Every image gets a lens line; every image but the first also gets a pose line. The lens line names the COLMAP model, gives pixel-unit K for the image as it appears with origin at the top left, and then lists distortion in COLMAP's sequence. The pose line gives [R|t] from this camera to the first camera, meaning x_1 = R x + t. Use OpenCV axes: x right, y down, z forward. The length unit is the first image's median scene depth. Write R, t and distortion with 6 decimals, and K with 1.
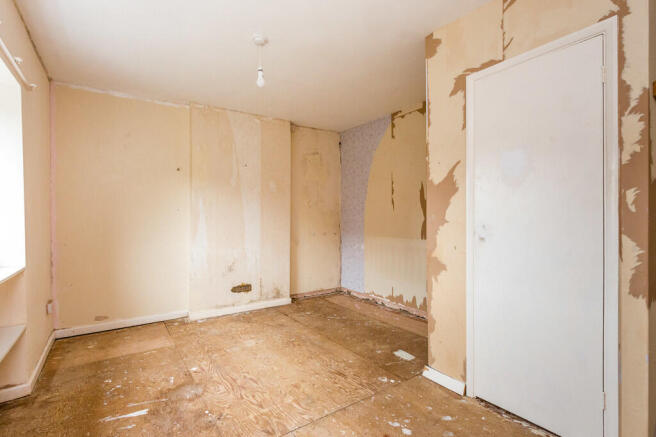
lens RADIAL K [[306.7, 0, 324.7], [0, 306.7, 219.3], [0, 0, 1]] dist [-0.002241, -0.000792]
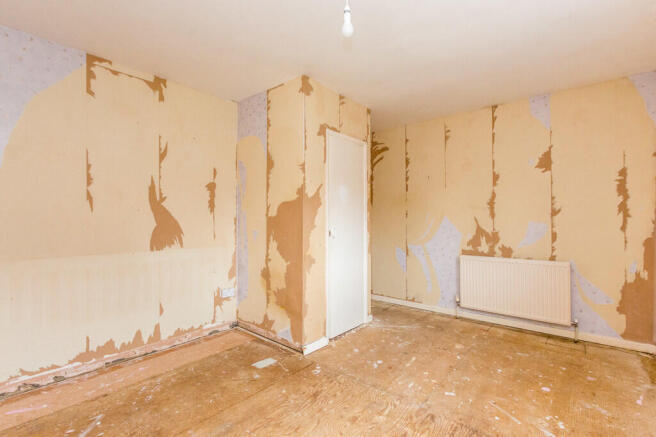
lens RADIAL K [[306.7, 0, 324.8], [0, 306.7, 219.3], [0, 0, 1]] dist [-0.002241, -0.000792]
pose [[-0.255531, 0.006705, 0.966778, -0.725836], [0.002214, 0.999977, -0.006349, -0.012277], [-0.966798, 0.000518, -0.255540, 1.035703]]
